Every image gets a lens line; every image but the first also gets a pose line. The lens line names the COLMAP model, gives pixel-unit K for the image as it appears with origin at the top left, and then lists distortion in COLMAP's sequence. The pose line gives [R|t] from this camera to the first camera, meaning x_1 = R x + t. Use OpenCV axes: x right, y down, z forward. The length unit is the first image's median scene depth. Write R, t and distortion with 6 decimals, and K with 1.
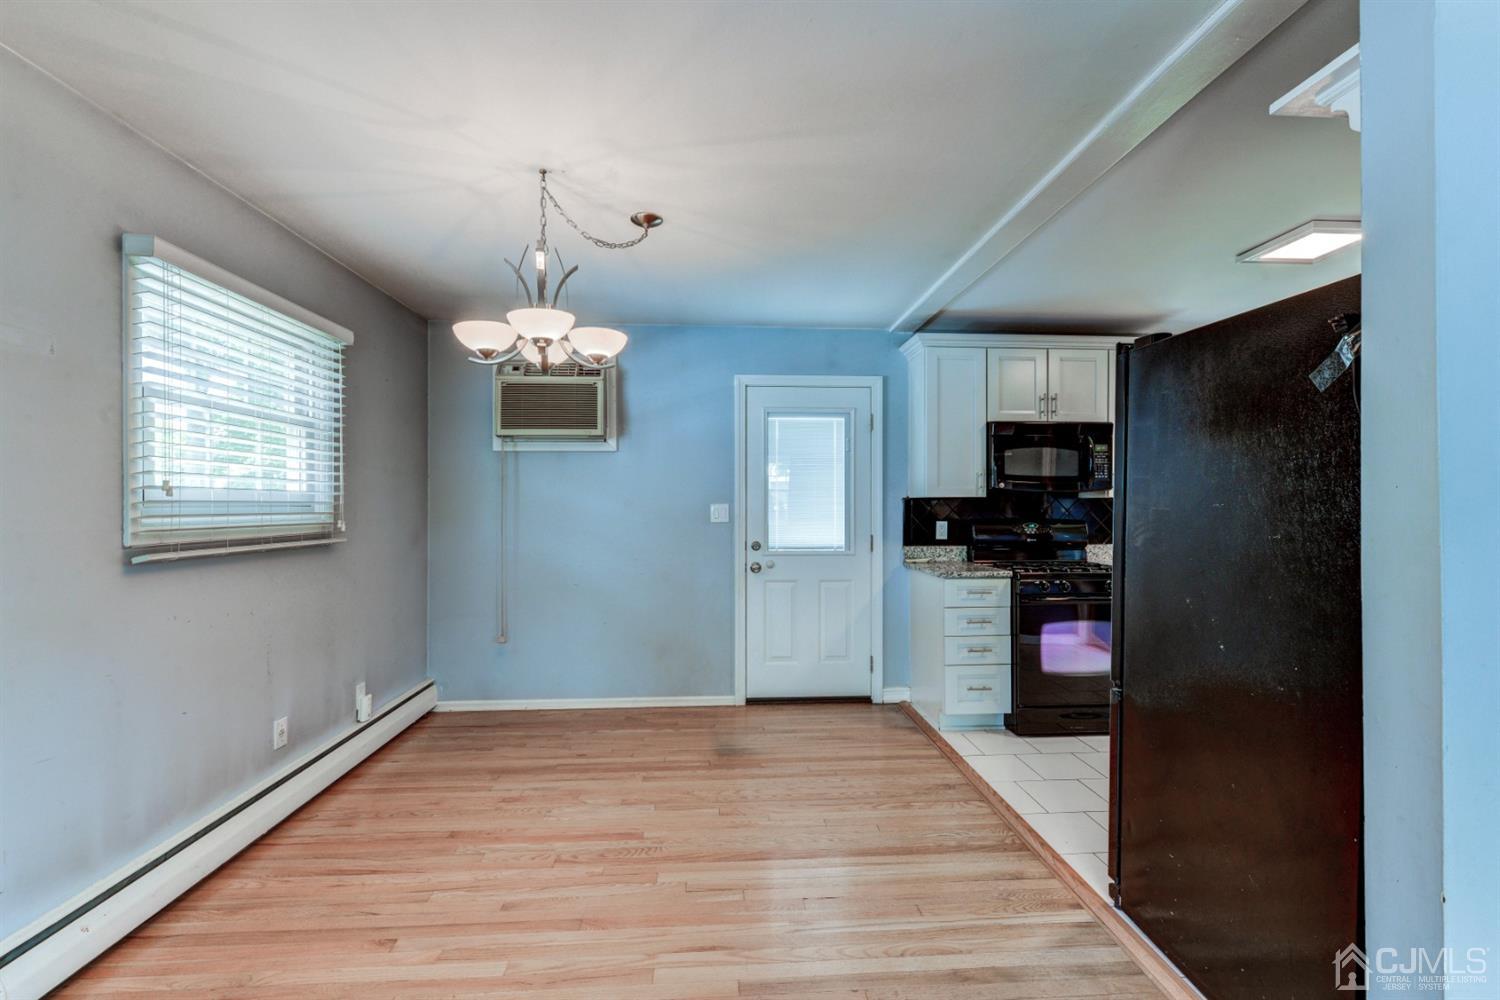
lens RADIAL K [[620.8, 0, 753.9], [0, 620.8, 493.1], [0, 0, 1]] dist [0.004909, -0.000965]
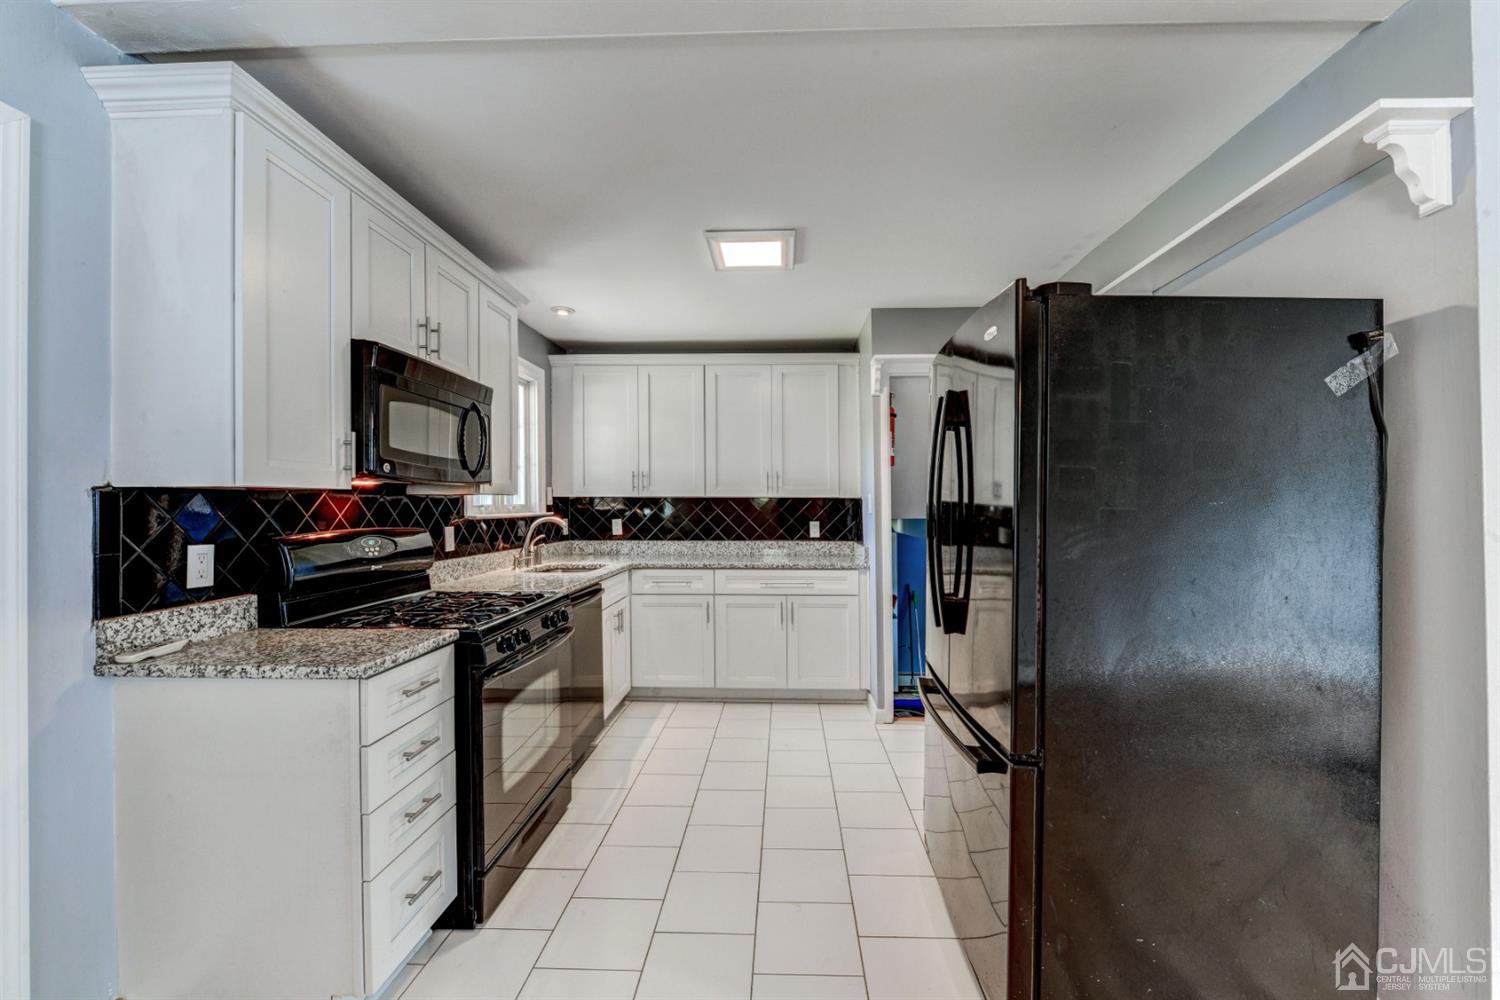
lens RADIAL K [[620.8, 0, 759.5], [0, 620.8, 493.6], [0, 0, 1]] dist [0.004909, -0.000965]
pose [[0.105880, 0.016541, 0.994241, -0.080244], [-0.015344, 0.999770, -0.014999, 0.011330], [-0.994260, -0.013668, 0.106110, 0.586768]]
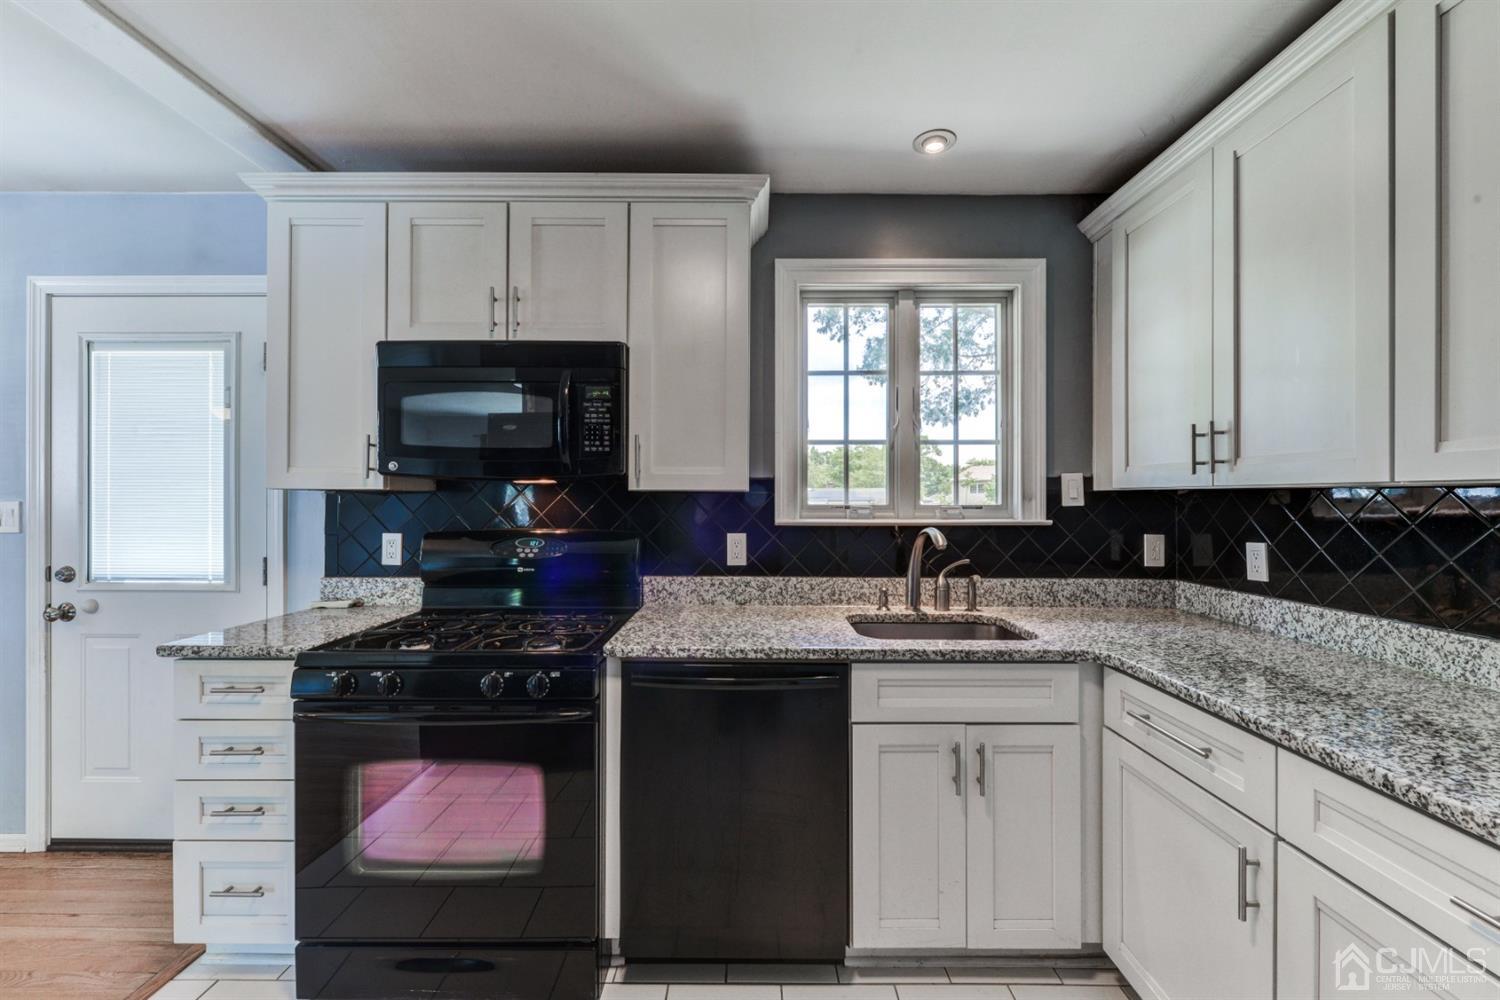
lens RADIAL K [[620.8, 0, 751.0], [0, 620.8, 498.0], [0, 0, 1]] dist [0.004909, -0.000965]
pose [[0.997196, 0.001849, -0.074813, 0.674405], [-0.000877, 0.999915, 0.013020, 0.006501], [0.074831, -0.012917, 0.997113, 0.474035]]
